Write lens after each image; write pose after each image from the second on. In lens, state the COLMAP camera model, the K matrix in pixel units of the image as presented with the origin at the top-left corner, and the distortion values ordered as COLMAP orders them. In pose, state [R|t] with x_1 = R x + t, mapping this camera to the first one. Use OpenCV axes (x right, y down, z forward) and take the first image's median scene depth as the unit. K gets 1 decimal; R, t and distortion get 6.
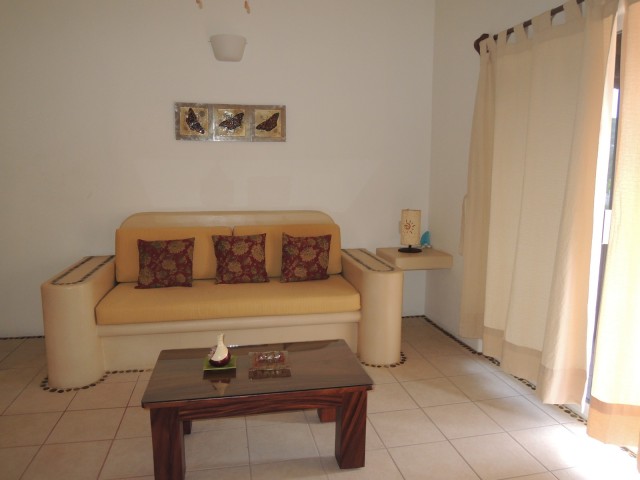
lens RADIAL K [[458.8, 0, 320.0], [0, 458.8, 240.0], [0, 0, 1]] dist [-0.017494, -0.002594]
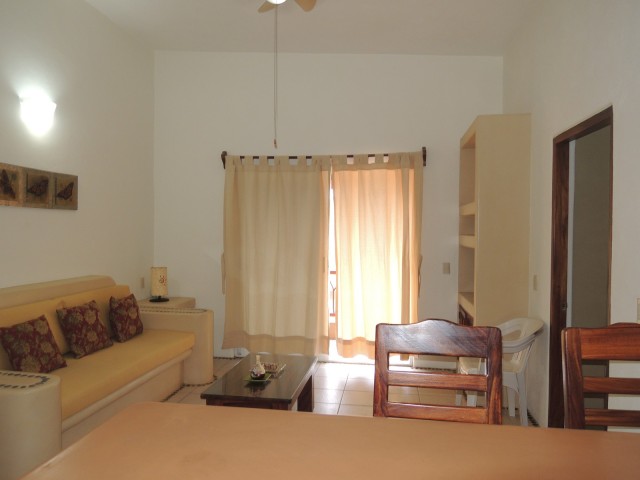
lens RADIAL K [[458.8, 0, 320.0], [0, 458.8, 240.0], [0, 0, 1]] dist [-0.017494, -0.002594]
pose [[0.351843, -0.025413, 0.935714, -0.903444], [0.142060, 0.989502, -0.026543, -0.049252], [-0.925216, 0.142266, 0.351760, 0.165831]]
